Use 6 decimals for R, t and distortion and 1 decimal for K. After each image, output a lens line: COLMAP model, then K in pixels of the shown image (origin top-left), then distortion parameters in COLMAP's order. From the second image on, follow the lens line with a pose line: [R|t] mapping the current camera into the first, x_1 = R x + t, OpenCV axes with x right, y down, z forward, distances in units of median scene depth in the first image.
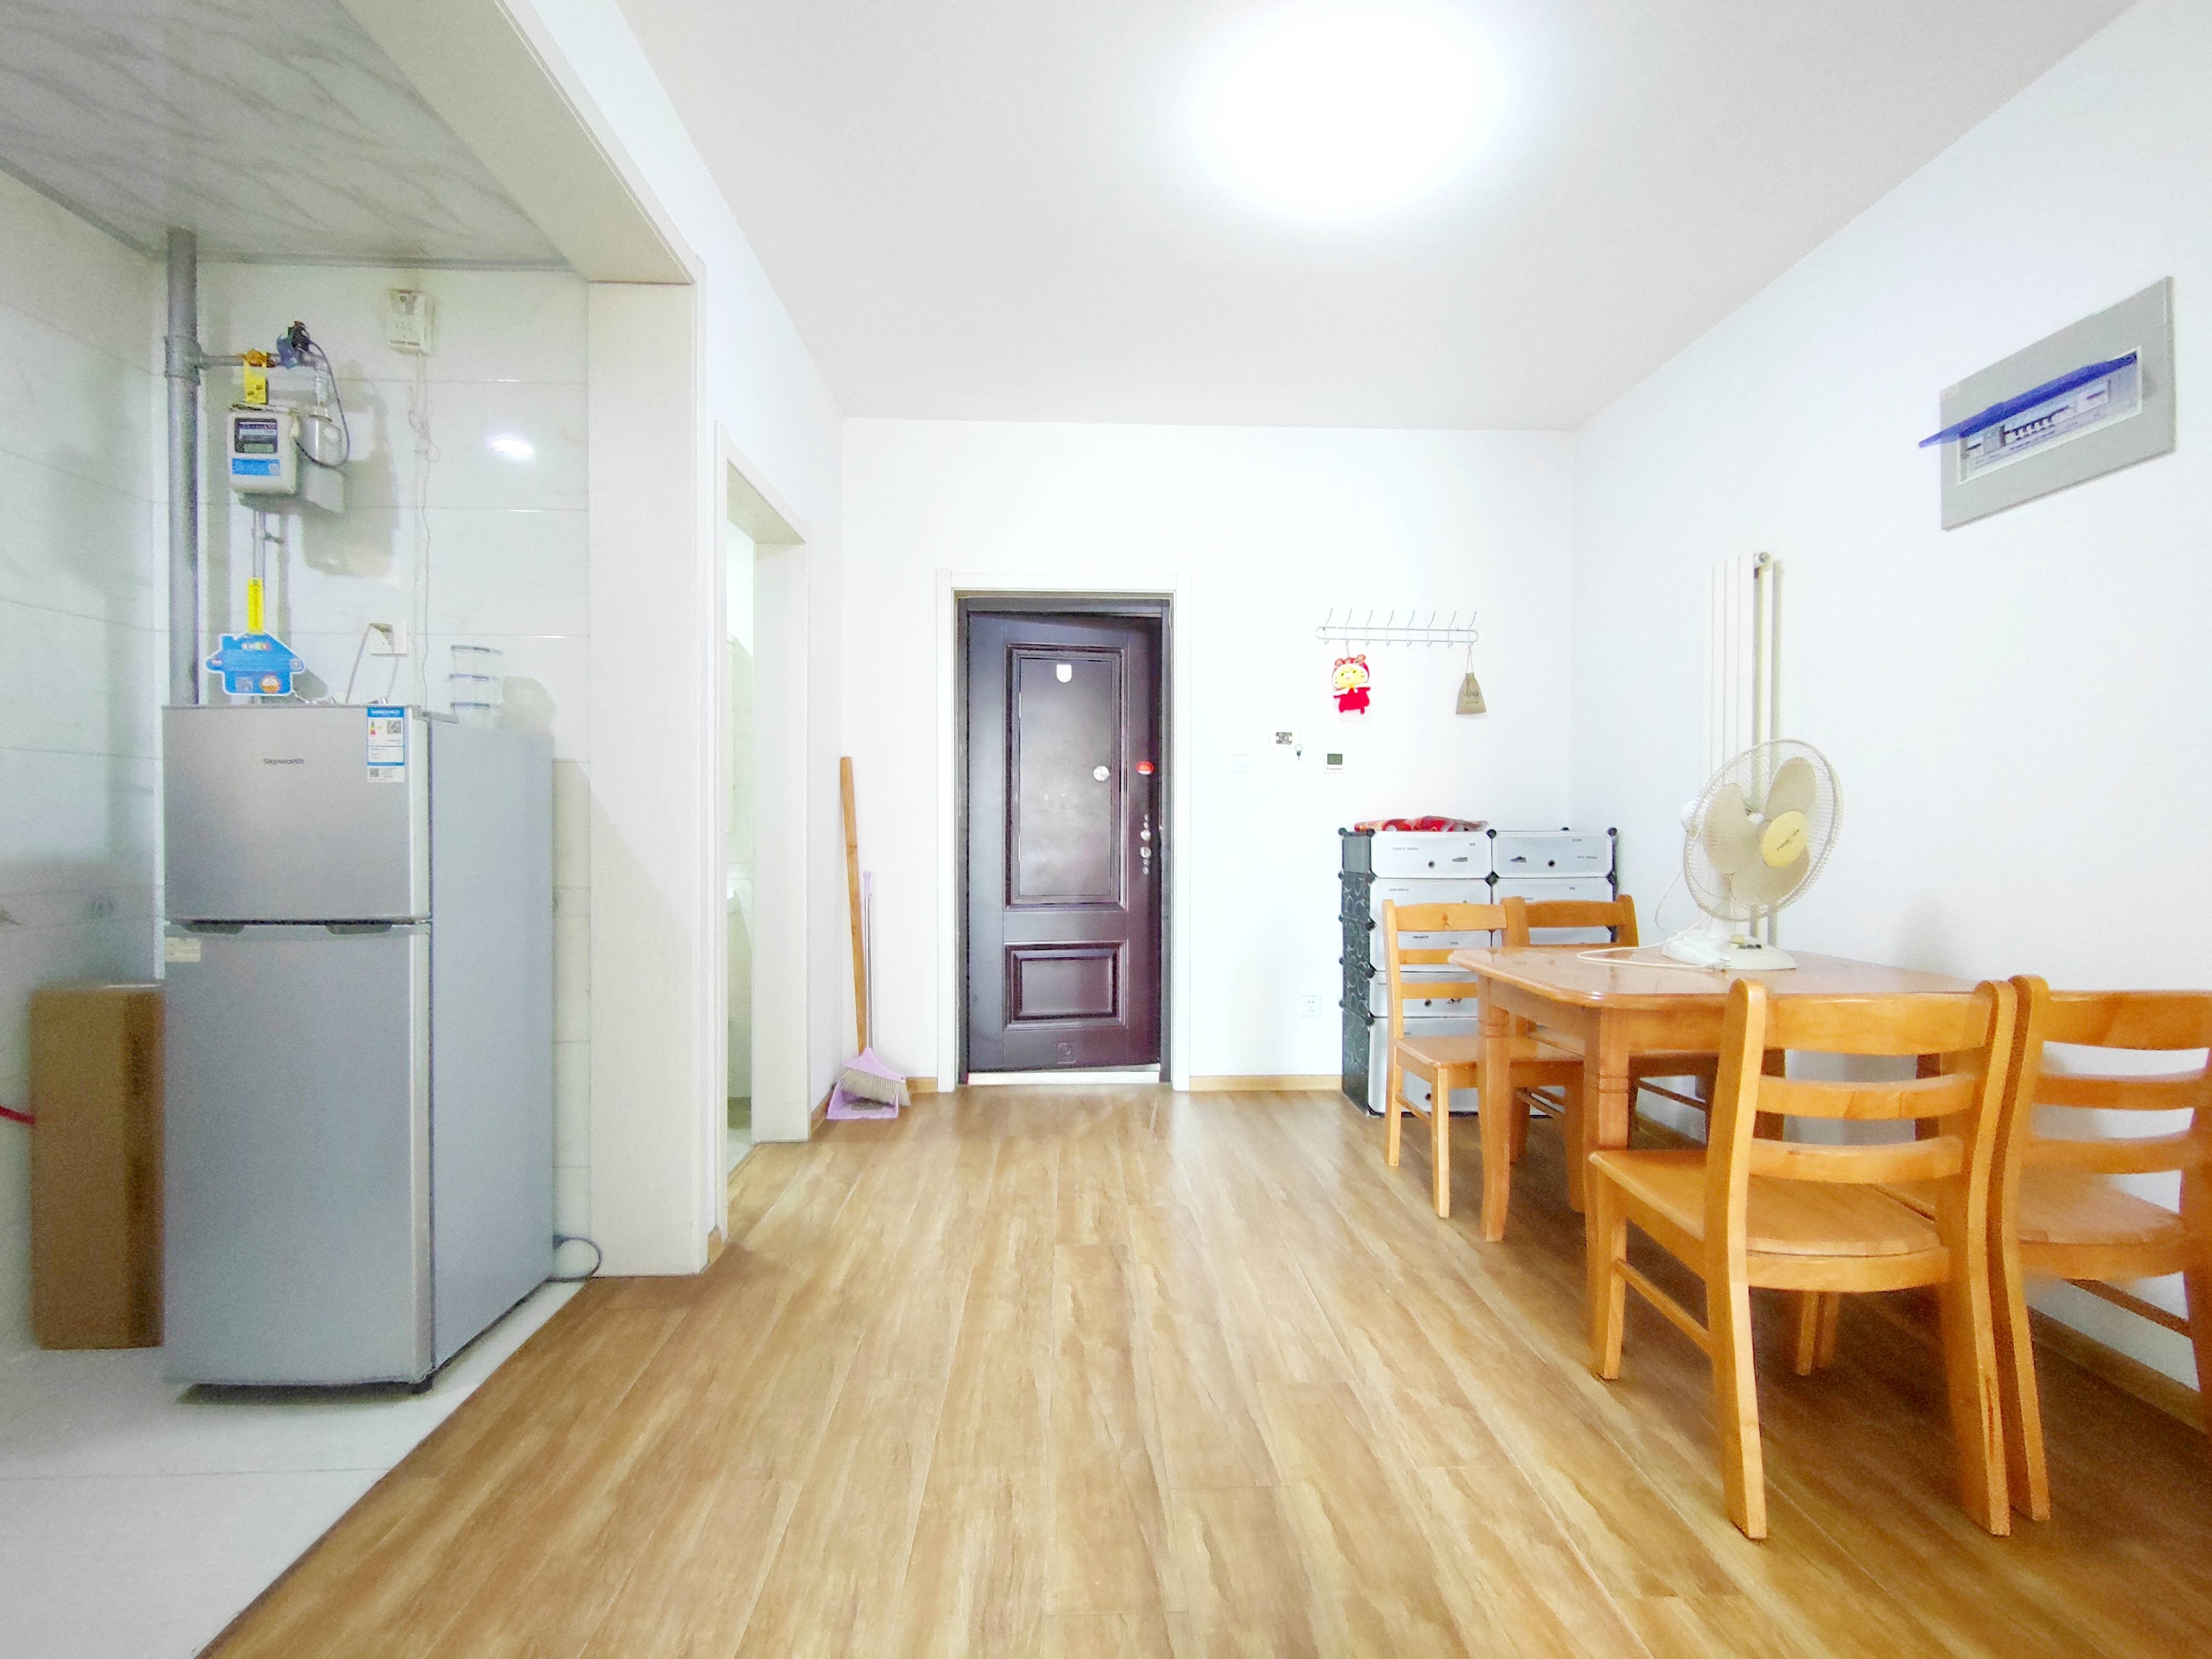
lens RADIAL K [[977.6, 0, 1112.7], [0, 977.6, 841.2], [0, 0, 1]] dist [0.019608, 0.000057]
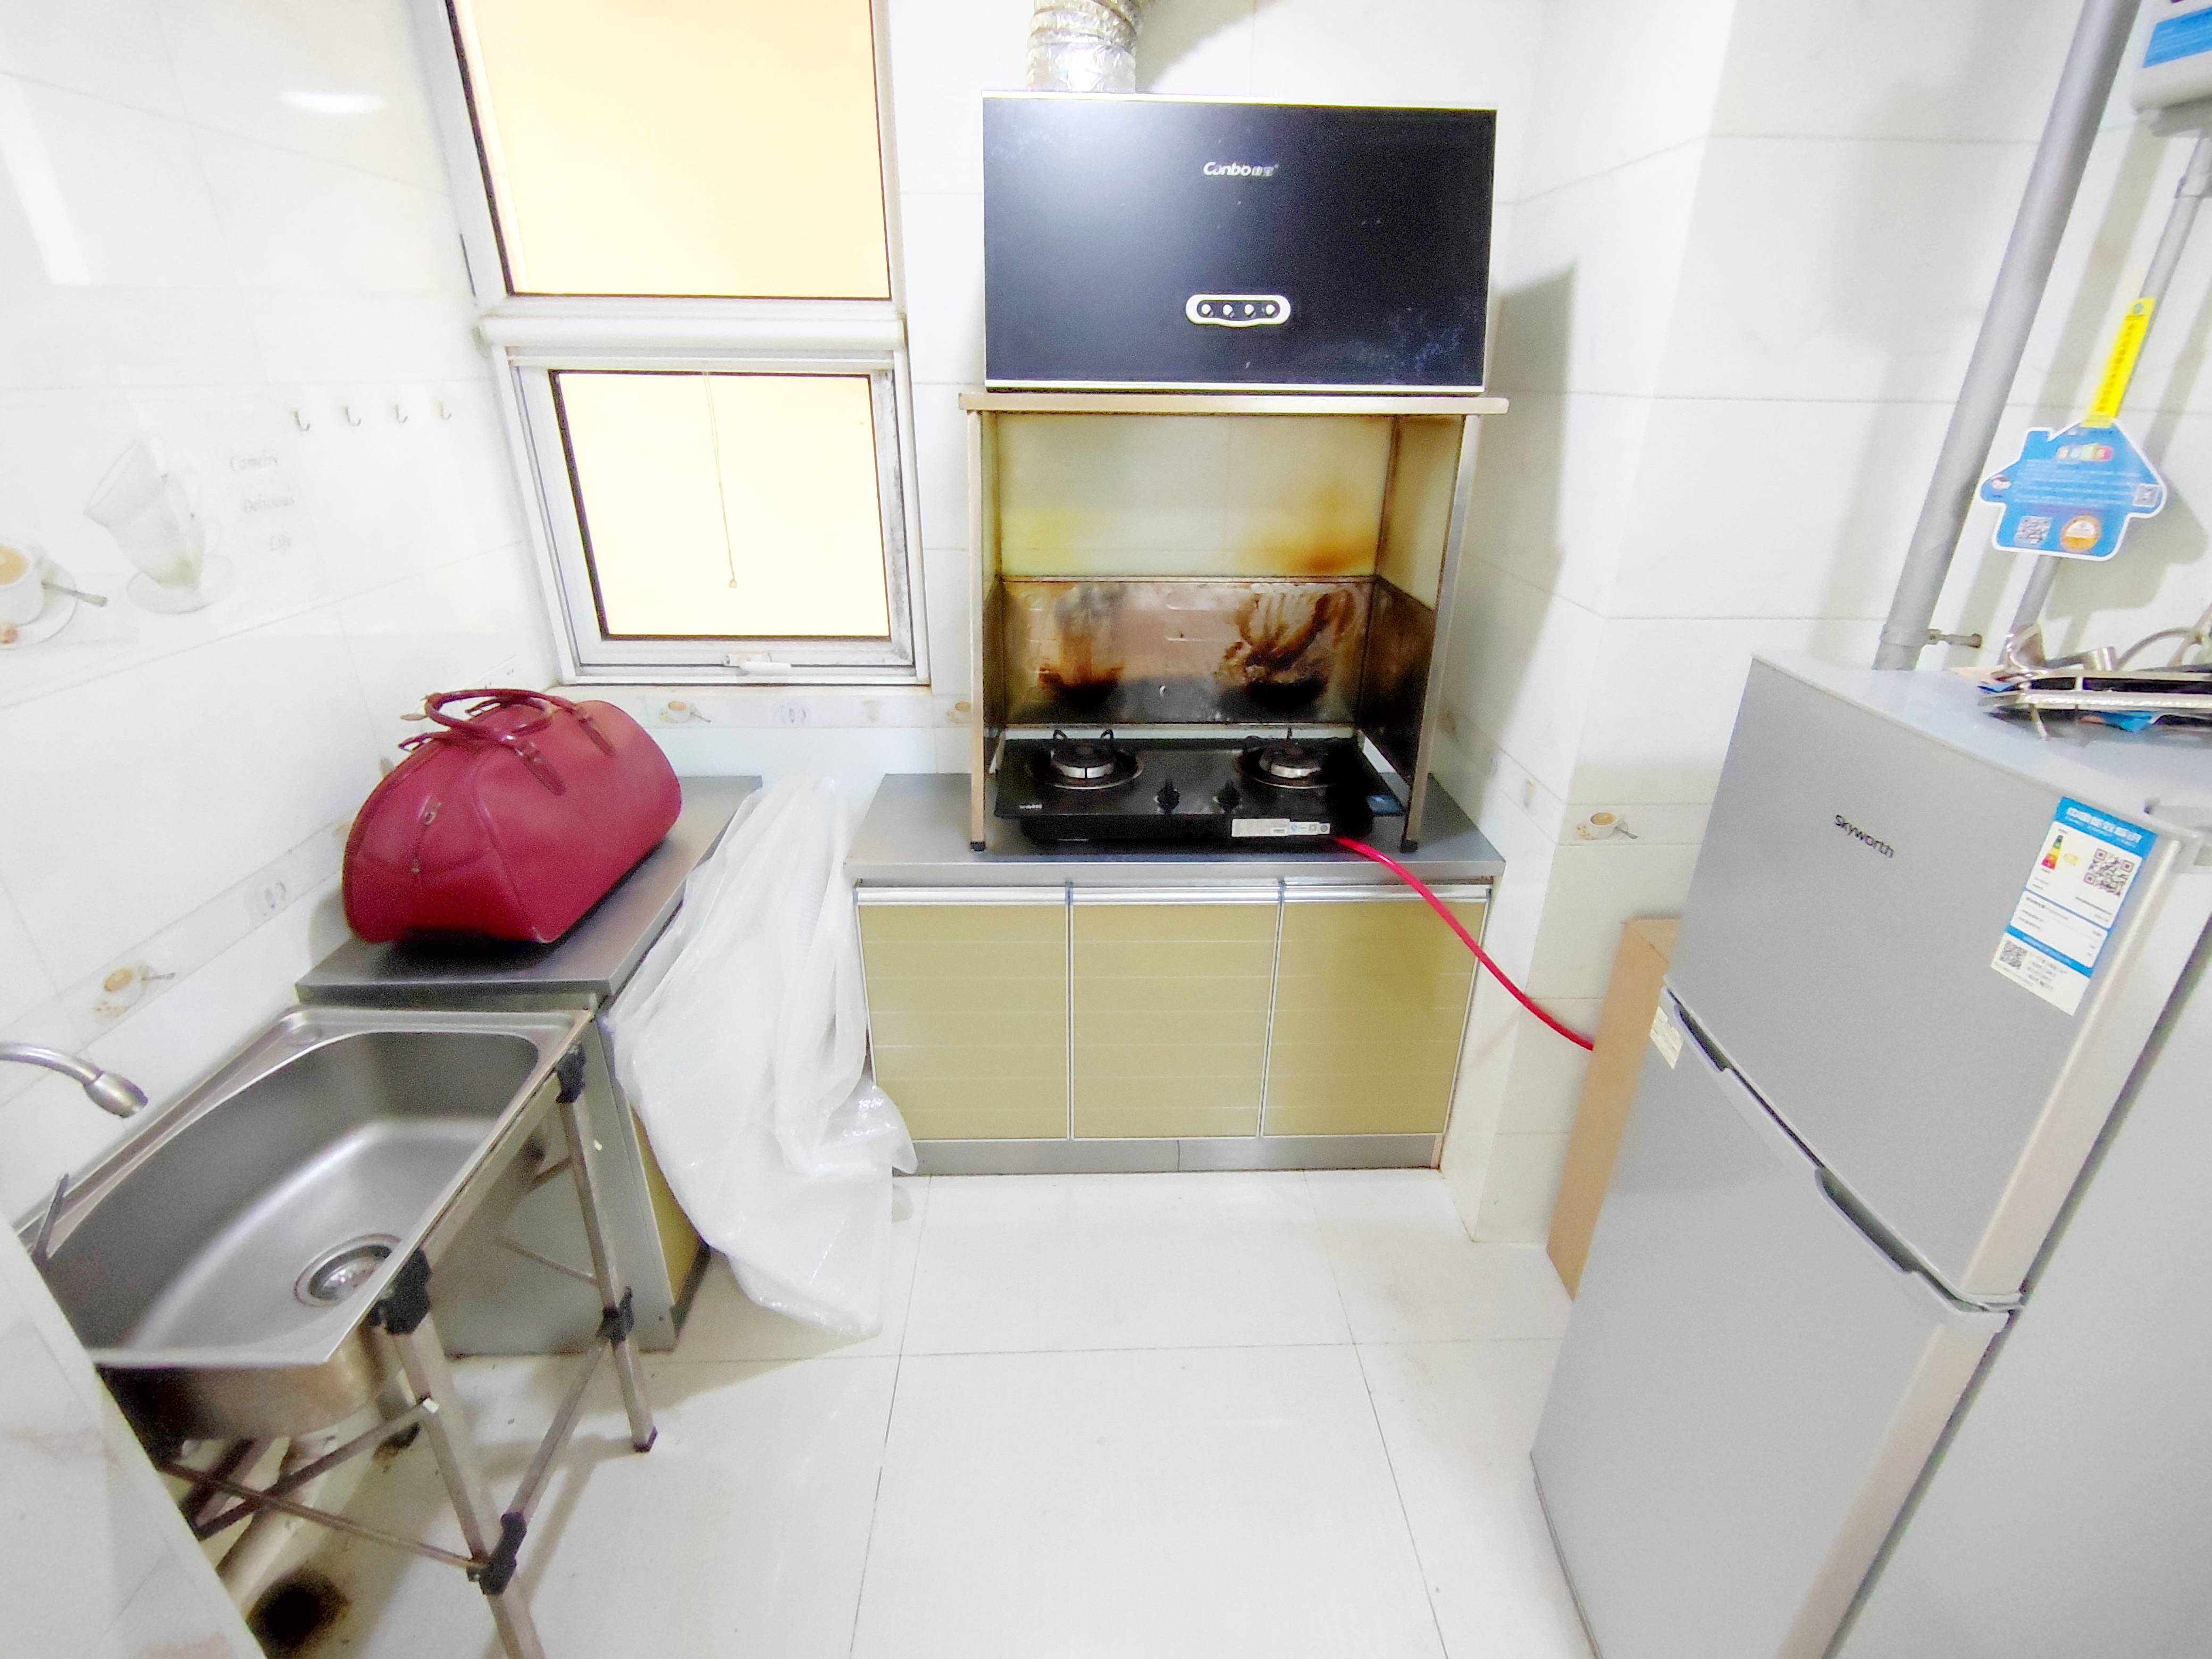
lens RADIAL K [[977.6, 0, 1112.7], [0, 977.6, 841.2], [0, 0, 1]] dist [0.019608, 0.000057]
pose [[-0.015066, 0.411538, -0.911268, -0.338512], [-0.022122, 0.911011, 0.411788, -0.217038], [0.999642, 0.026363, -0.004621, 0.541061]]
